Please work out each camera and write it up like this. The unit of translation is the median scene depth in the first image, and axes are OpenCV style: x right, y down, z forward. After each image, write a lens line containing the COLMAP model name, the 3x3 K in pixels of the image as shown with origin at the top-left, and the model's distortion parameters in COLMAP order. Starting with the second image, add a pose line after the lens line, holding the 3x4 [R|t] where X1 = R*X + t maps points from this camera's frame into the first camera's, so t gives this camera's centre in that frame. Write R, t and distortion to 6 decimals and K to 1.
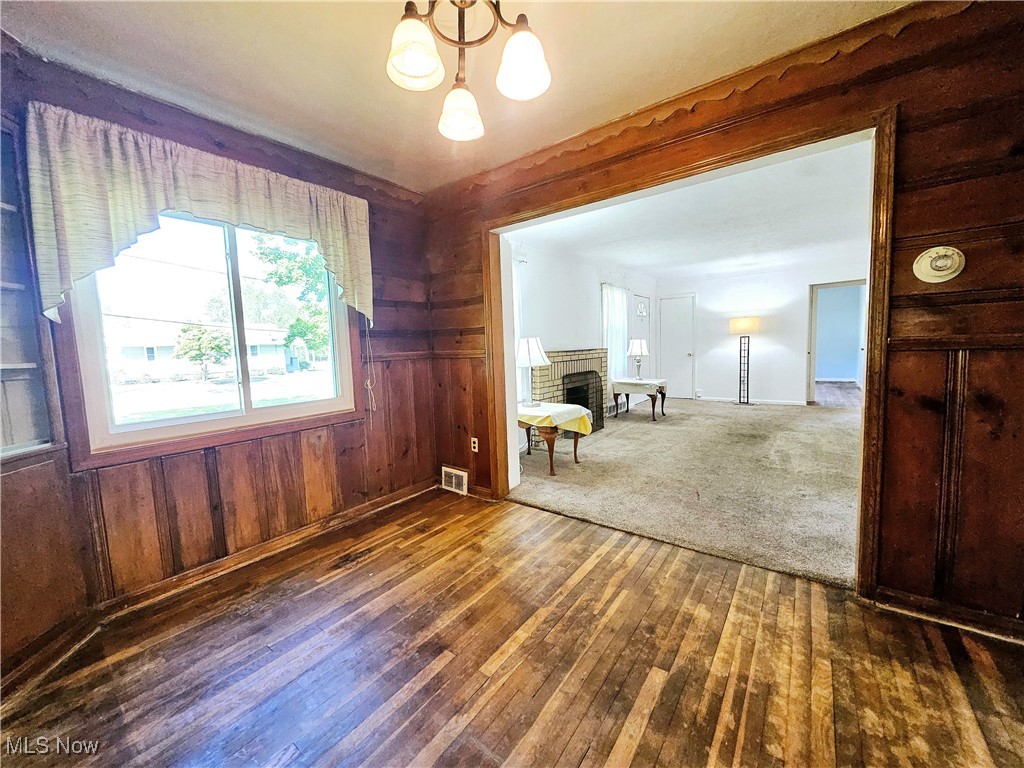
lens RADIAL K [[400.7, 0, 498.2], [0, 400.7, 383.3], [0, 0, 1]] dist [0.000999, -0.001207]
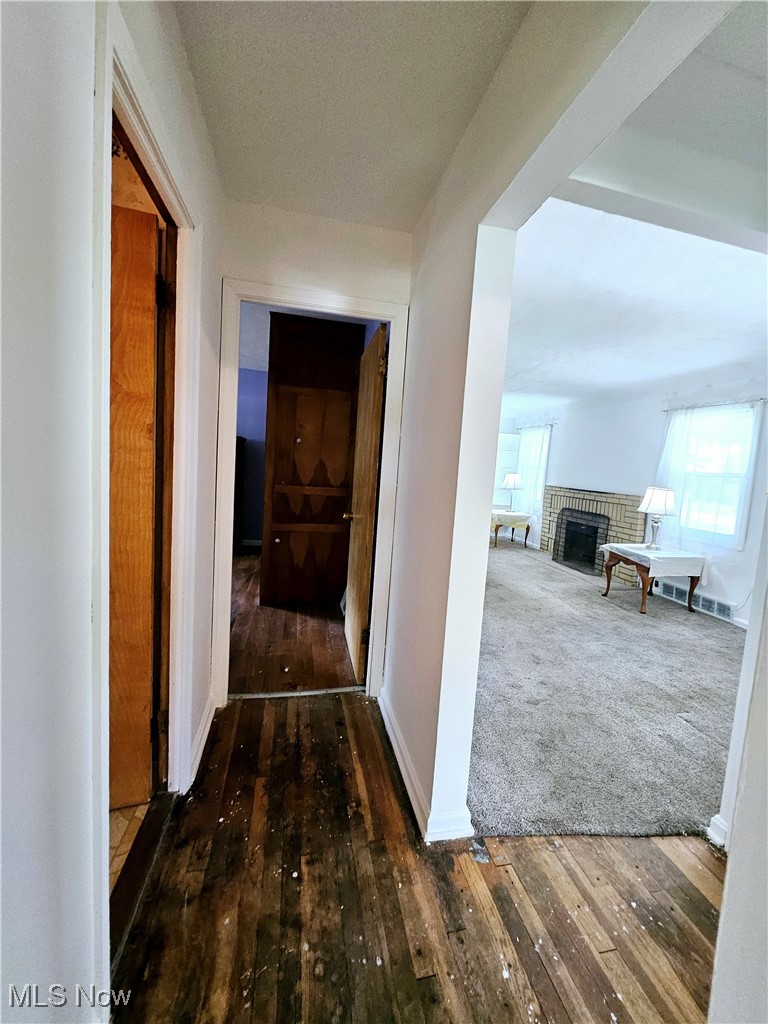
lens RADIAL K [[401.8, 0, 387.2], [0, 401.8, 499.3], [0, 0, 1]] dist [0.002345, -0.003898]
pose [[-0.636014, 0.062210, -0.769166, 2.619621], [-0.112471, 0.978628, 0.172153, -0.354273], [0.763437, 0.196000, -0.615425, 2.432402]]
